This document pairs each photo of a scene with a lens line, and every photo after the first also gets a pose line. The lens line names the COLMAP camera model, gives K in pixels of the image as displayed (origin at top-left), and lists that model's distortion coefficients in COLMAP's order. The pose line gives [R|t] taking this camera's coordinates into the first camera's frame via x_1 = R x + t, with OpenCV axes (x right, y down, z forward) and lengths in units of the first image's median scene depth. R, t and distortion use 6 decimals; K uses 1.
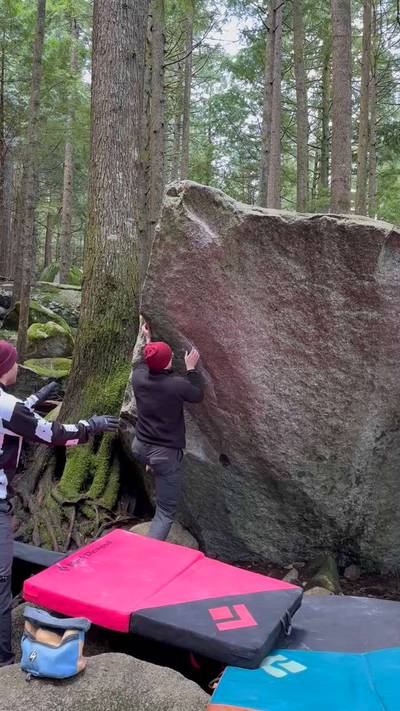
lens RADIAL K [[595.4, 0, 201.2], [0, 595.4, 356.1], [0, 0, 1]] dist [0.154474, -0.032877]
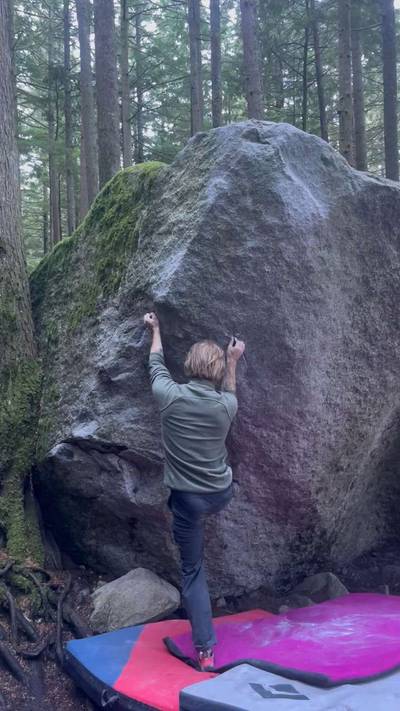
lens RADIAL K [[615.8, 0, 201.2], [0, 615.8, 357.5], [0, 0, 1]] dist [0.086414, -0.113021]
pose [[0.854713, -0.043232, 0.517298, -0.446286], [0.003812, 0.997022, 0.077025, -0.064177], [-0.519087, -0.063863, 0.852332, 0.363920]]
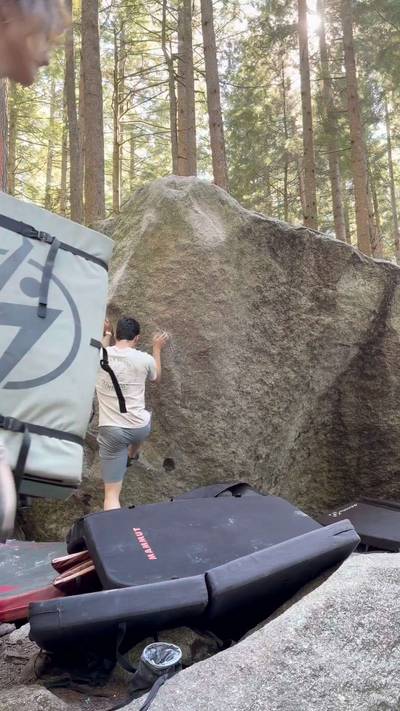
lens RADIAL K [[649.9, 0, 196.8], [0, 649.9, 354.6], [0, 0, 1]] dist [0.147394, 0.000000]
pose [[0.856501, 0.062529, 0.512345, -0.516738], [0.000833, 0.992466, -0.122518, 0.136493], [-0.516145, 0.105364, 0.849995, 0.059717]]
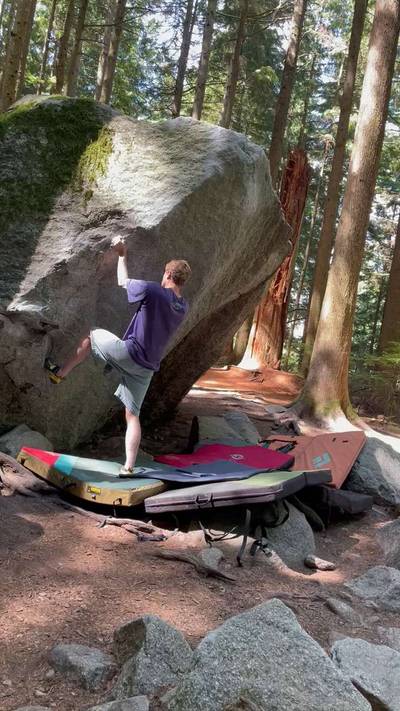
lens RADIAL K [[615.8, 0, 205.0], [0, 615.8, 359.9], [0, 0, 1]] dist [0.086414, -0.113021]
pose [[0.226557, -0.021425, 0.973762, -1.077068], [-0.263045, 0.961263, 0.082350, 0.025158], [-0.937805, -0.274800, 0.212145, 0.658018]]
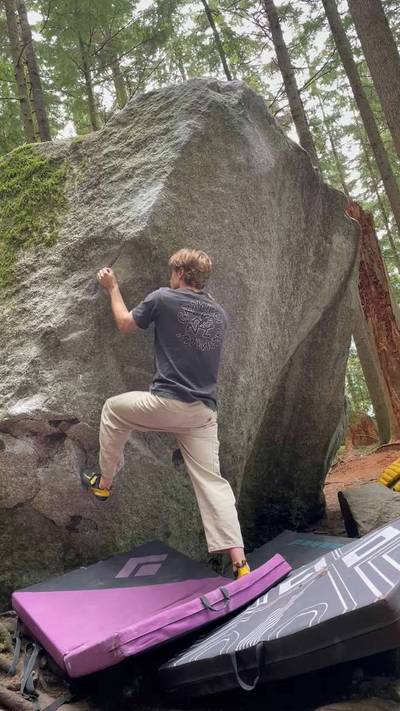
lens RADIAL K [[615.8, 0, 204.4], [0, 615.8, 354.4], [0, 0, 1]] dist [0.086414, -0.113021]
pose [[0.437806, 0.061624, 0.896955, -0.708069], [0.135883, 0.981653, -0.133768, 0.166848], [-0.888742, 0.180446, 0.421399, 0.669733]]
